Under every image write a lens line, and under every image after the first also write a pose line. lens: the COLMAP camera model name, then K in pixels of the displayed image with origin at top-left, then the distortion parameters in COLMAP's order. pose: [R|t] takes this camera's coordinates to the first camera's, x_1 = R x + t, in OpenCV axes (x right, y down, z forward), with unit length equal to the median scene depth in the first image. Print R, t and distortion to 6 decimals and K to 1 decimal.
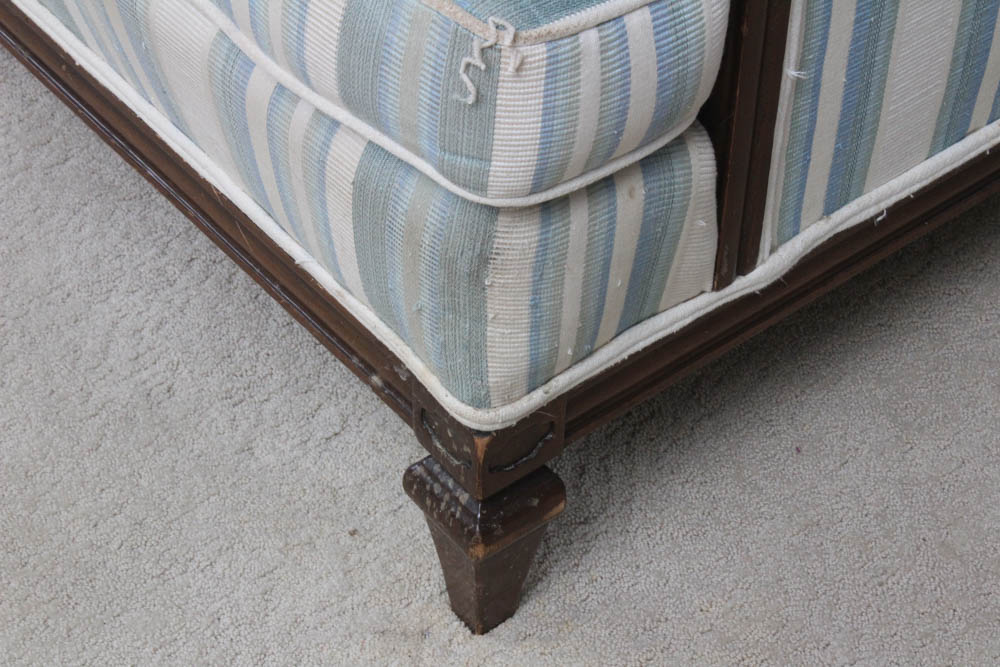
lens RADIAL K [[2451.5, 0, 500.0], [0, 2451.5, 333.5], [0, 0, 1]] dist [0.082896, 0.395276]
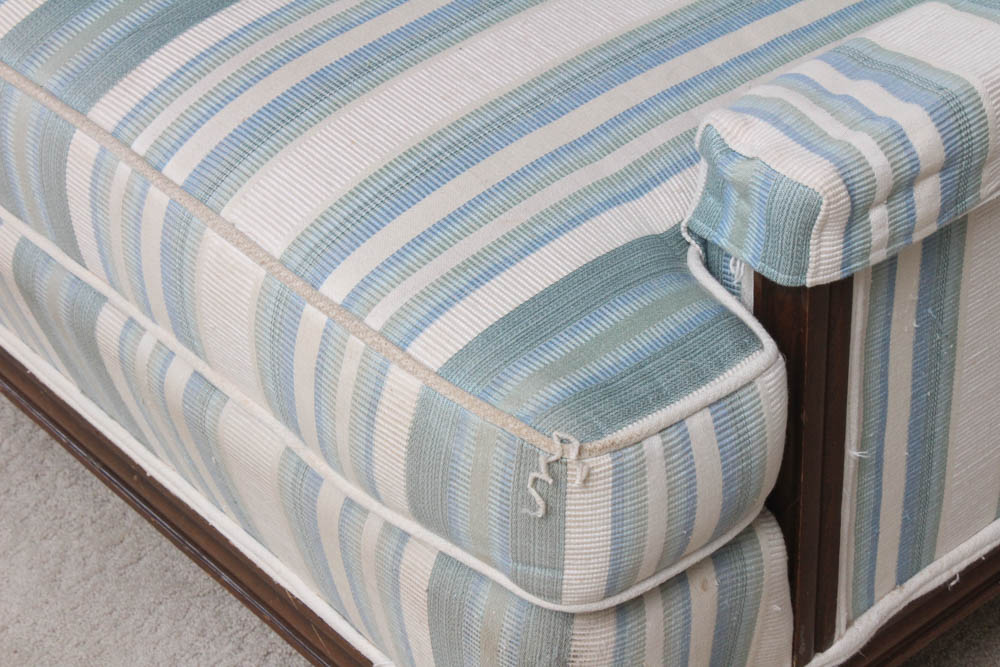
lens RADIAL K [[2451.5, 0, 500.0], [0, 2451.5, 333.5], [0, 0, 1]] dist [0.082896, 0.395276]
pose [[0.997705, -0.064506, -0.020578, -0.002525], [0.061437, 0.990215, -0.125298, -0.037732], [0.028459, 0.123746, 0.991906, -0.012723]]
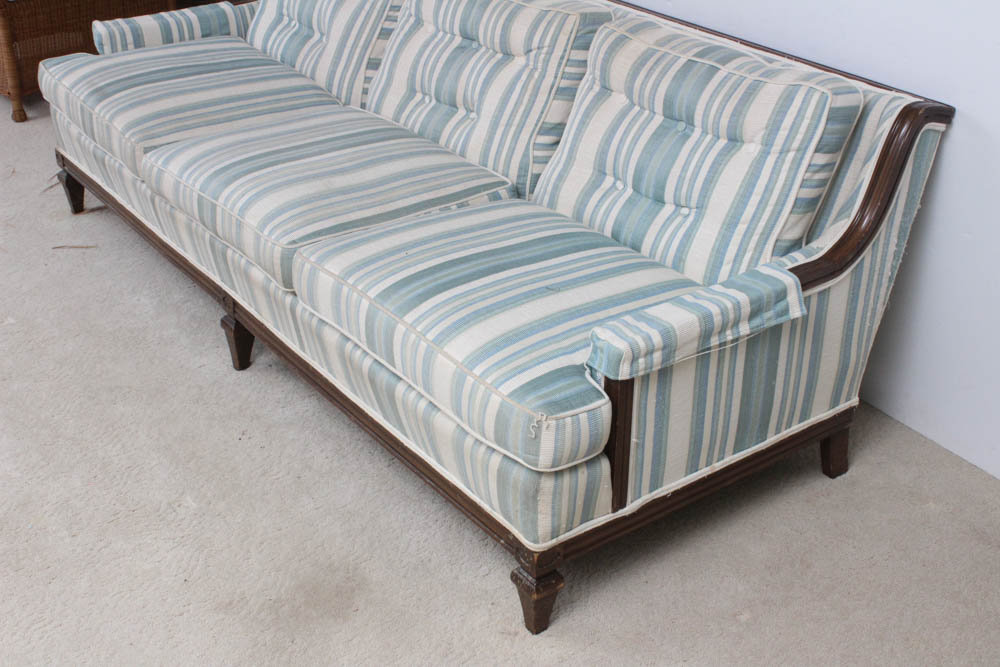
lens RADIAL K [[1317.2, 0, 500.0], [0, 1317.2, 333.5], [0, 0, 1]] dist [-0.005815, -0.004119]
pose [[0.998927, 0.009393, -0.045348, 0.020726], [-0.021322, 0.962537, -0.270312, 0.233662], [0.041110, 0.270989, 0.961704, -0.715722]]
